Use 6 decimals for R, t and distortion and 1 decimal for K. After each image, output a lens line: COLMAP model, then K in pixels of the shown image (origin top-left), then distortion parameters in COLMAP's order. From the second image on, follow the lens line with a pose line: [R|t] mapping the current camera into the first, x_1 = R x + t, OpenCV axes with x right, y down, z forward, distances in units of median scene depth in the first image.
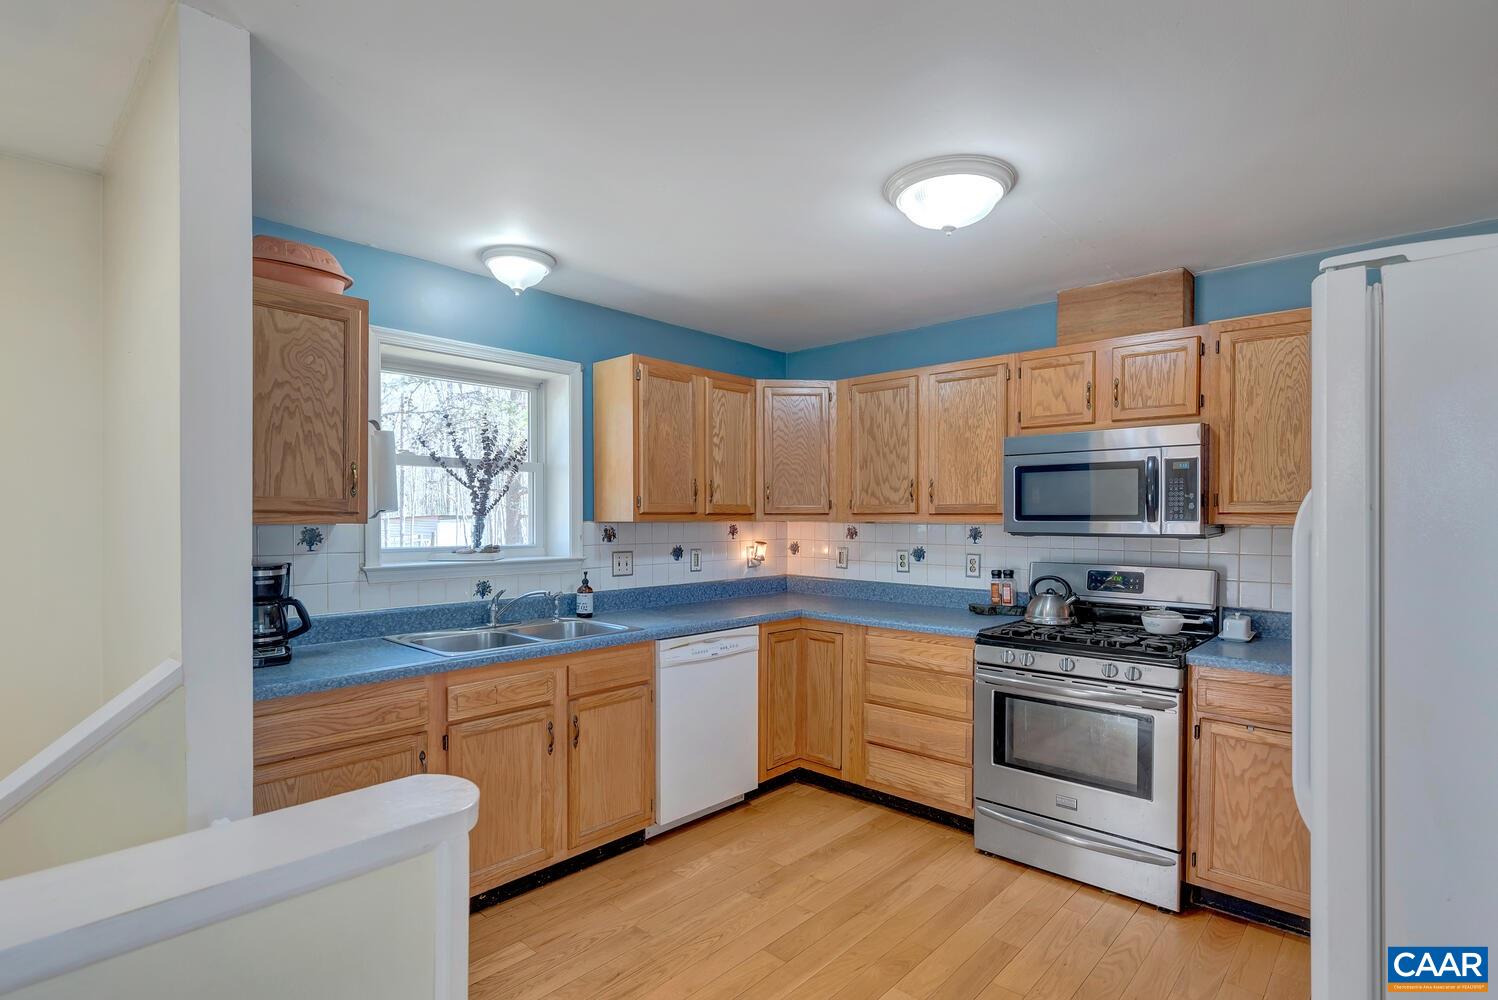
lens RADIAL K [[734.1, 0, 748.0], [0, 734.1, 510.7], [0, 0, 1]] dist [-0.001278, 0.000228]
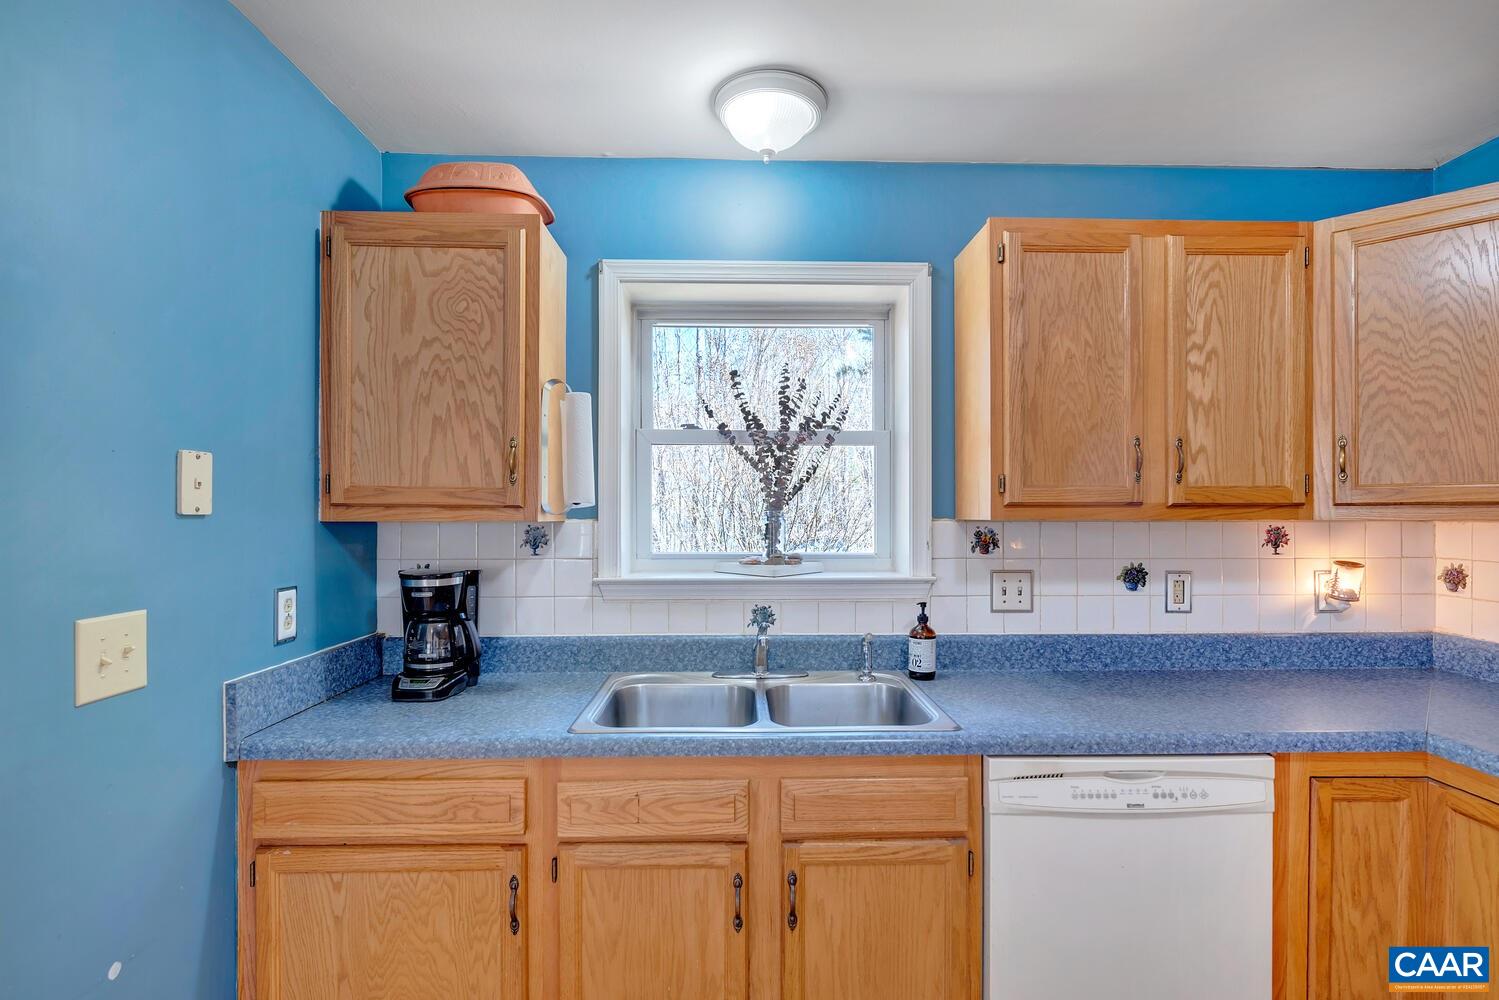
lens RADIAL K [[734.6, 0, 754.8], [0, 734.6, 510.3], [0, 0, 1]] dist [-0.001278, 0.000228]
pose [[0.701944, -0.004475, -0.712218, 0.117903], [0.007530, 0.999971, 0.001138, 0.005697], [0.712192, -0.006161, 0.701957, 0.503650]]
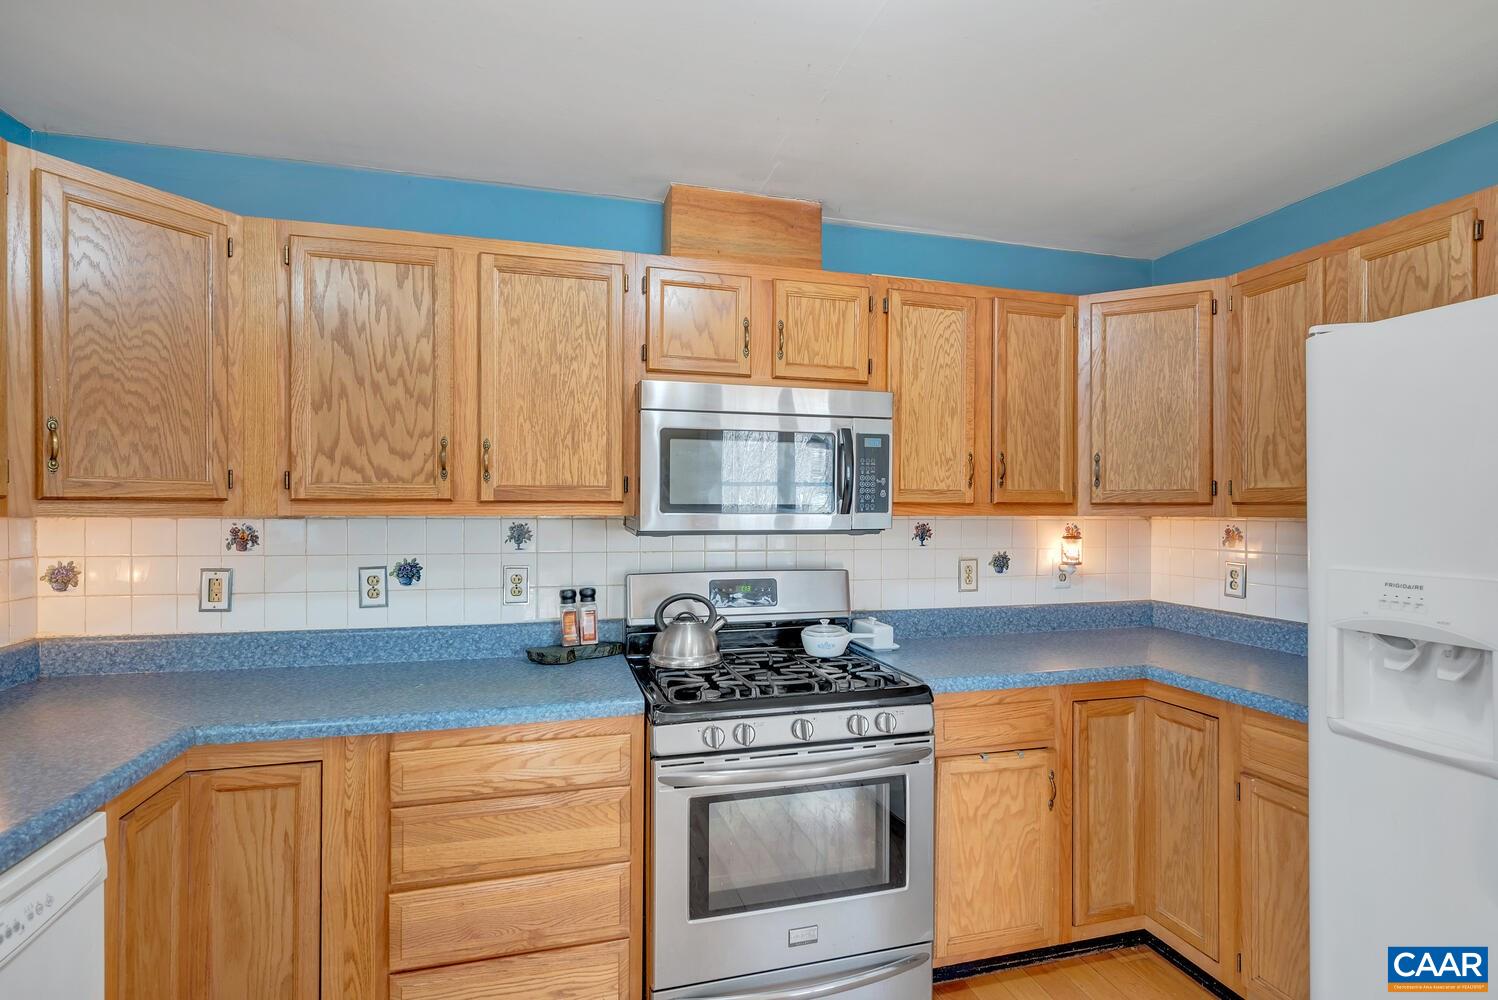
lens RADIAL K [[734.1, 0, 751.1], [0, 734.1, 506.3], [0, 0, 1]] dist [-0.001278, 0.000228]
pose [[0.524848, 0.002414, 0.851193, -0.134365], [-0.008493, 0.999961, 0.002401, 0.005543], [-0.851154, -0.008489, 0.524848, 0.587538]]
